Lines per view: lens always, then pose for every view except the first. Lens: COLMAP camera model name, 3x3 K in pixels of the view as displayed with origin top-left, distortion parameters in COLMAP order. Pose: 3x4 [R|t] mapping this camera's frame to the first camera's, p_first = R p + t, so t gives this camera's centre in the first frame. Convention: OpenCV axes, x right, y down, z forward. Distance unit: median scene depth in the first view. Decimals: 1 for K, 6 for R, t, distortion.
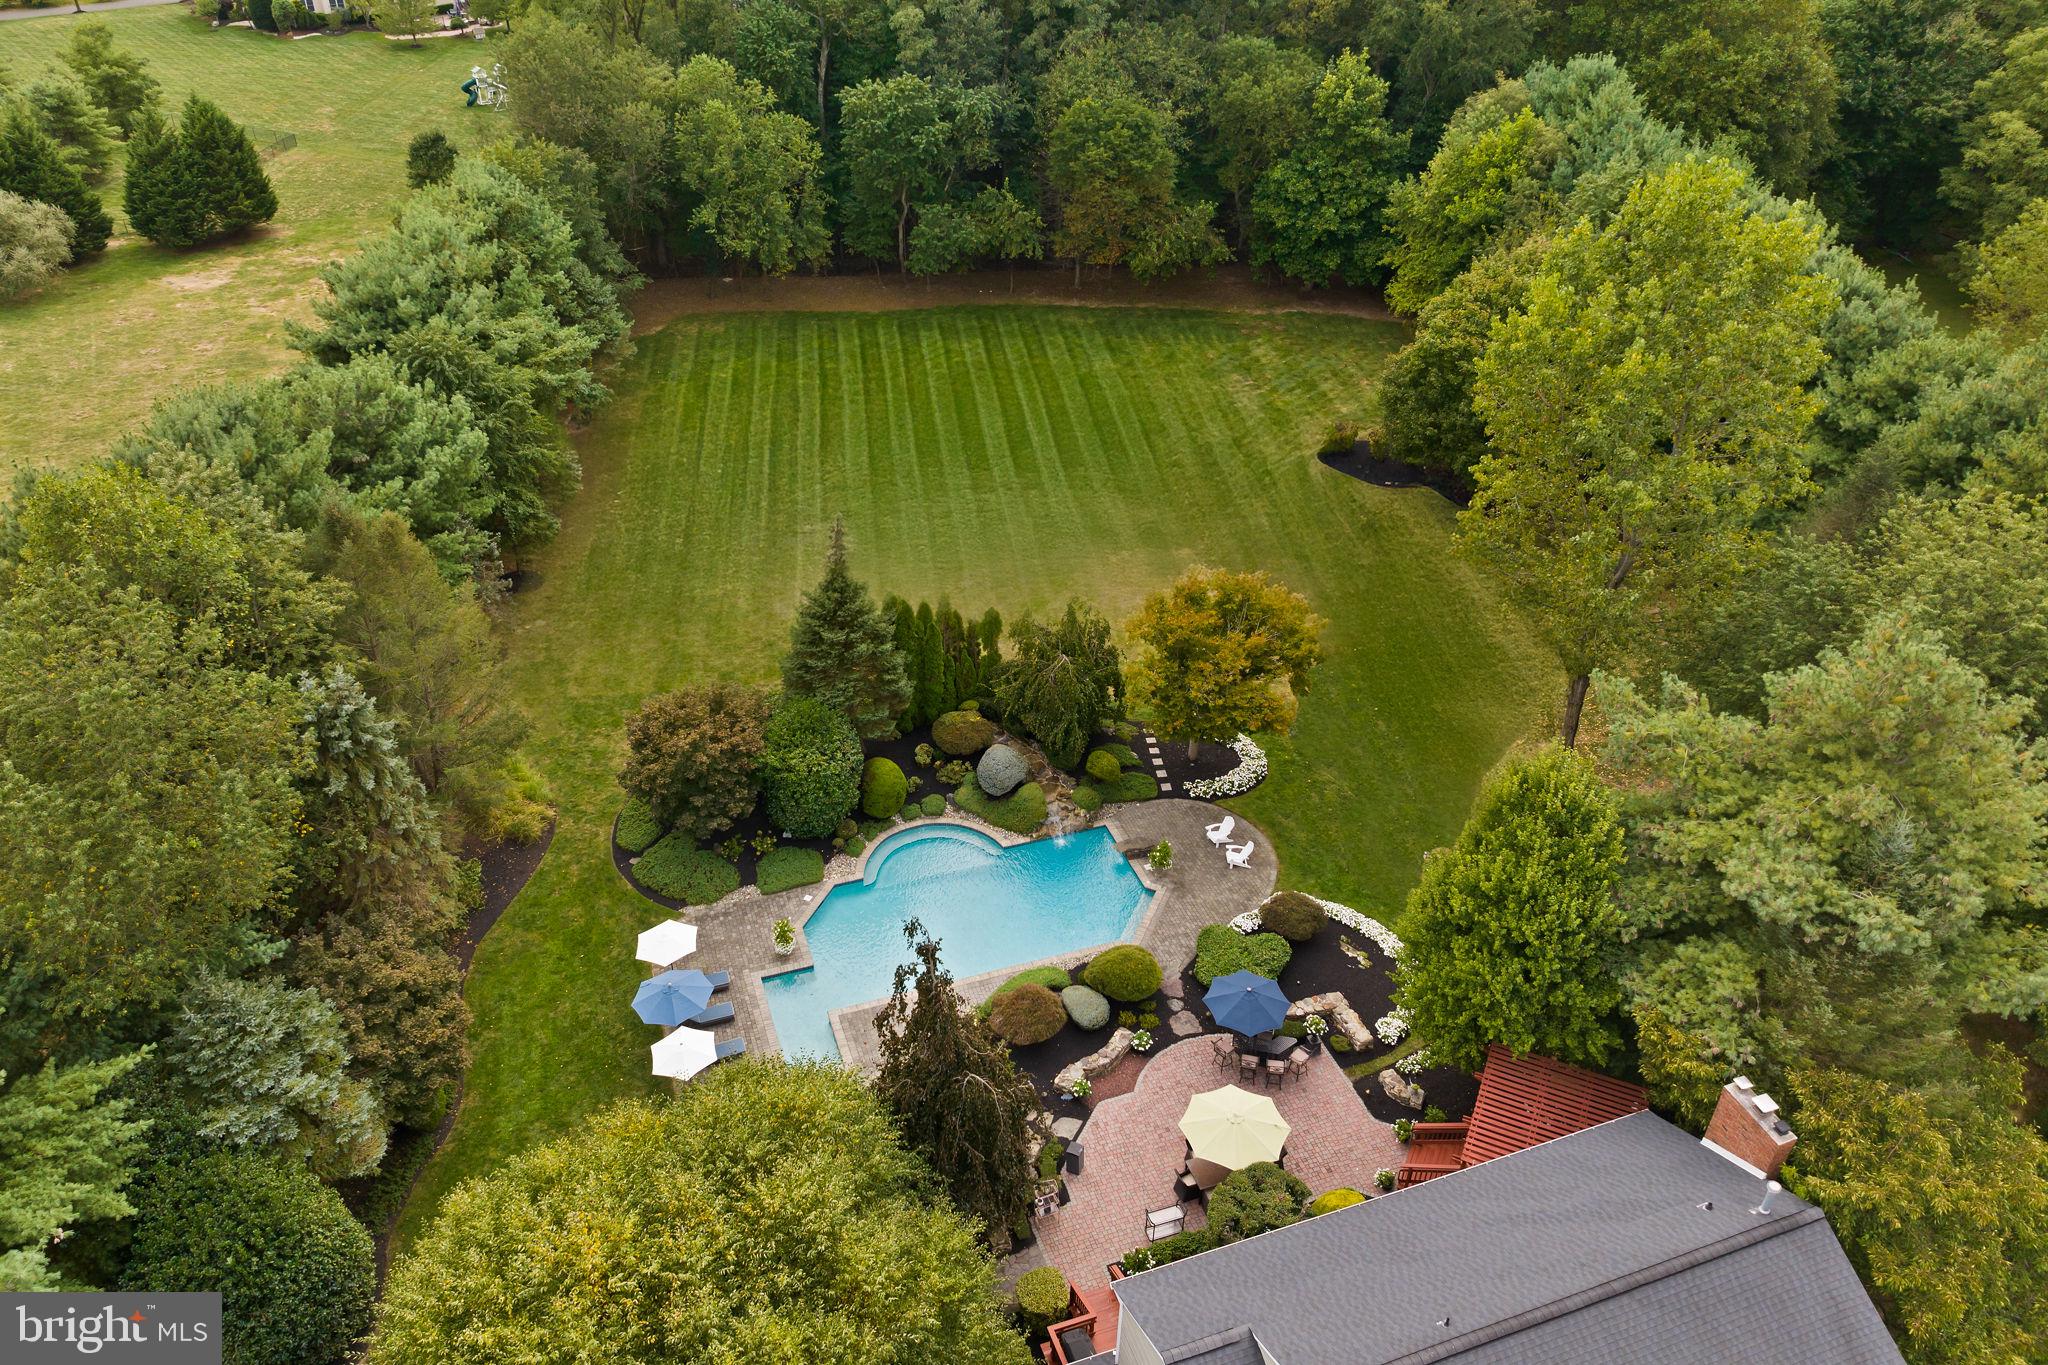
lens RADIAL K [[1442.2, 0, 1028.1], [0, 1442.2, 678.7], [0, 0, 1]] dist [-0.047017, 0.012570]
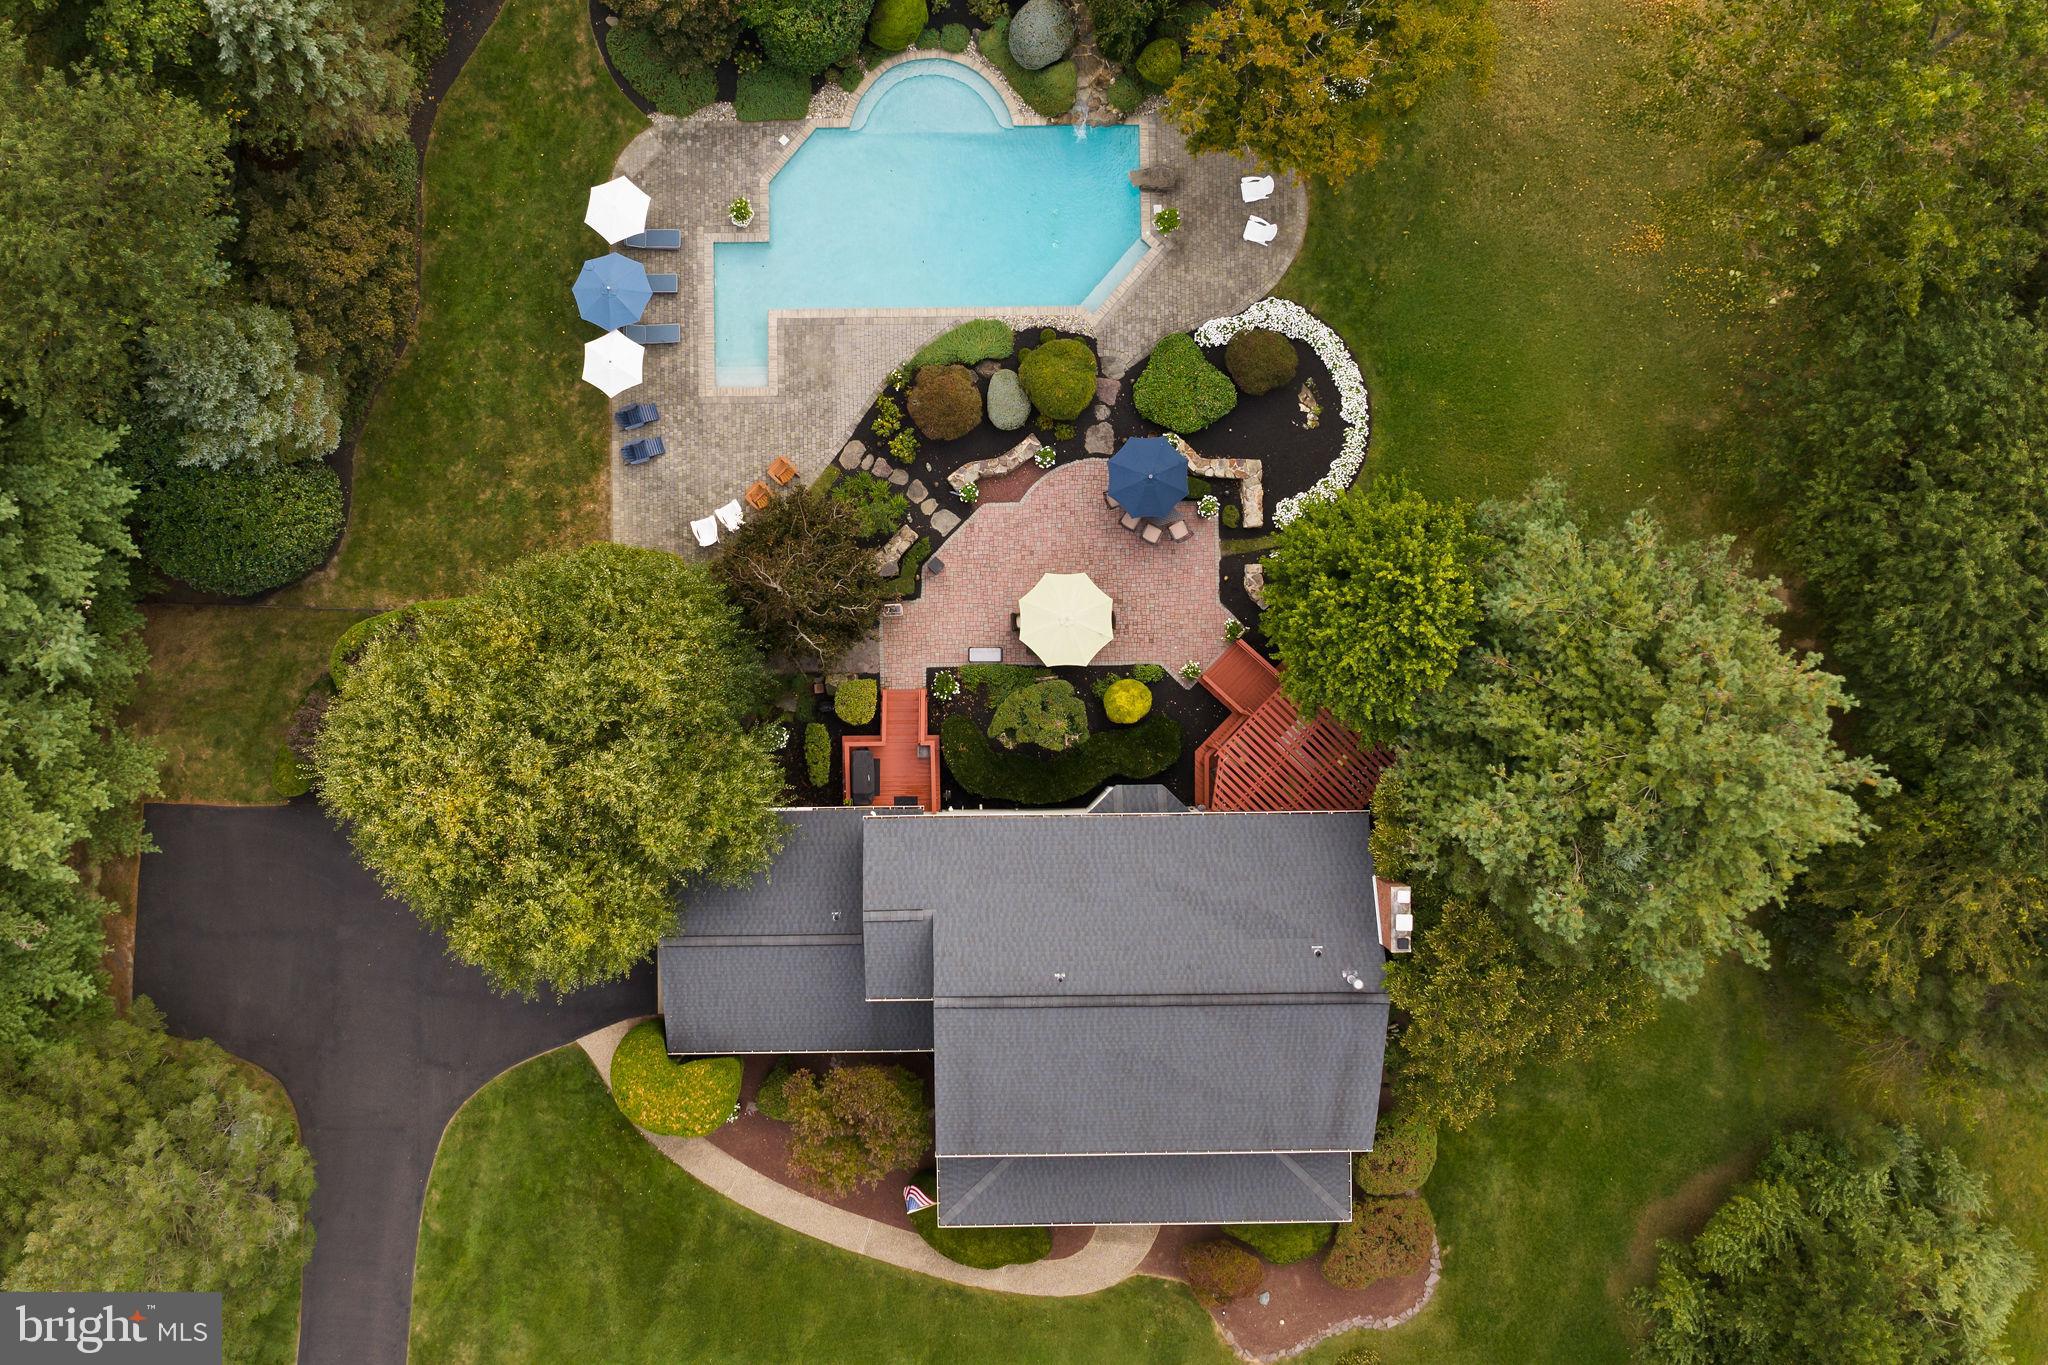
lens RADIAL K [[1748.5, 0, 948.4], [0, 1748.5, 598.9], [0, 0, 1]] dist [-0.026864, -0.000859]
pose [[0.946159, 0.323651, -0.005772, 0.044068], [-0.178051, 0.535238, 0.825723, -0.588917], [0.270336, -0.780237, 0.564047, 0.163982]]
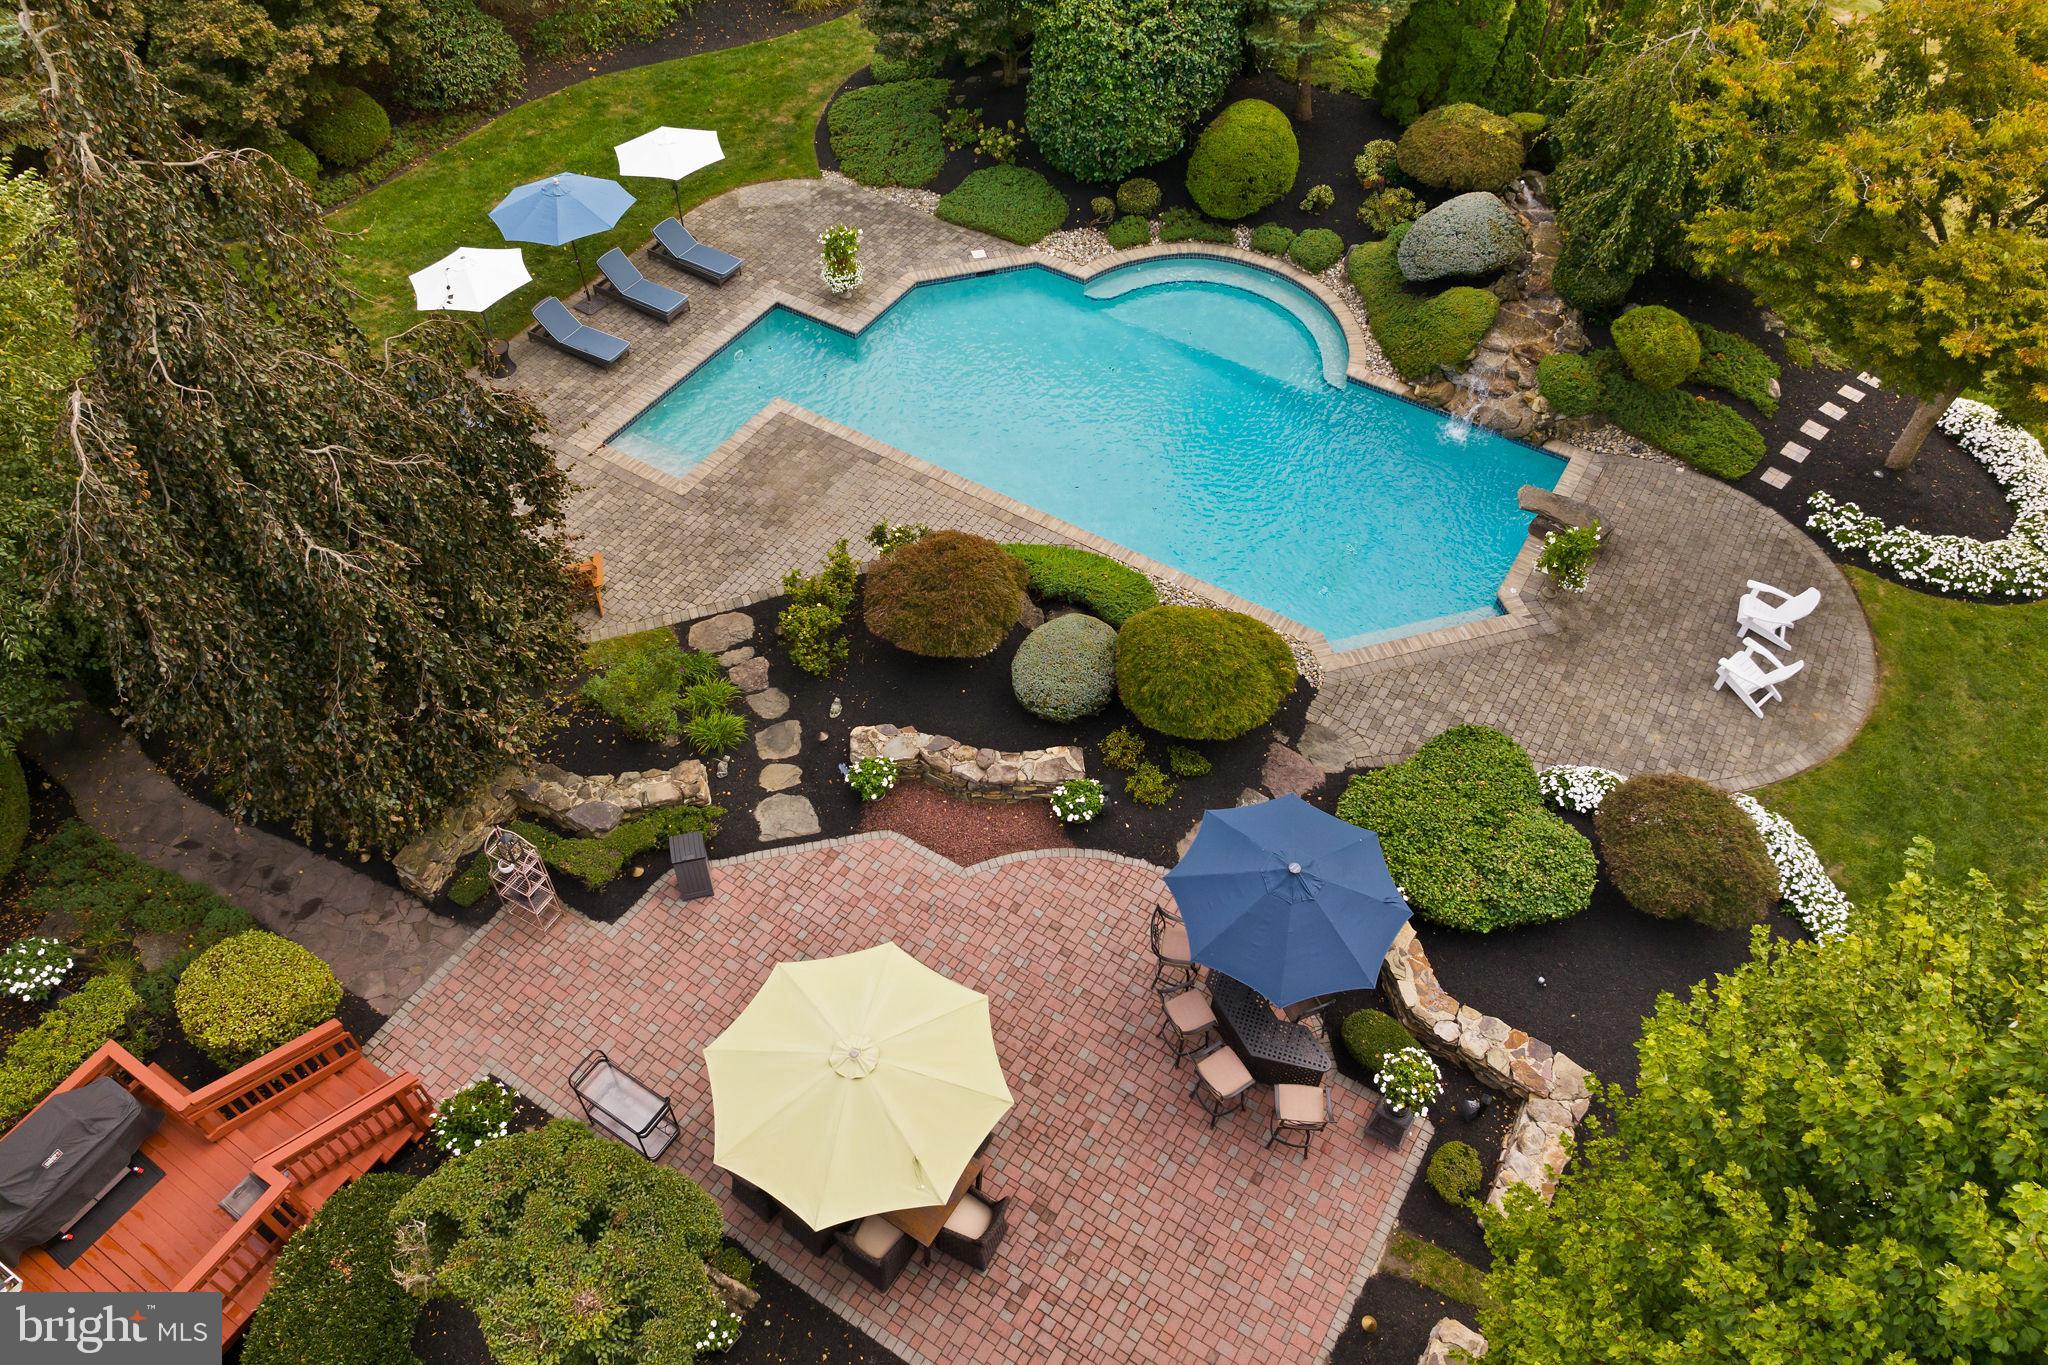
lens RADIAL K [[1442.2, 0, 1019.3], [0, 1442.2, 680.5], [0, 0, 1]] dist [-0.047017, 0.012570]
pose [[0.622177, 0.592608, -0.511577, 0.214988], [-0.436395, 0.805046, 0.401821, 0.054097], [0.649965, -0.026754, 0.759493, 0.558633]]
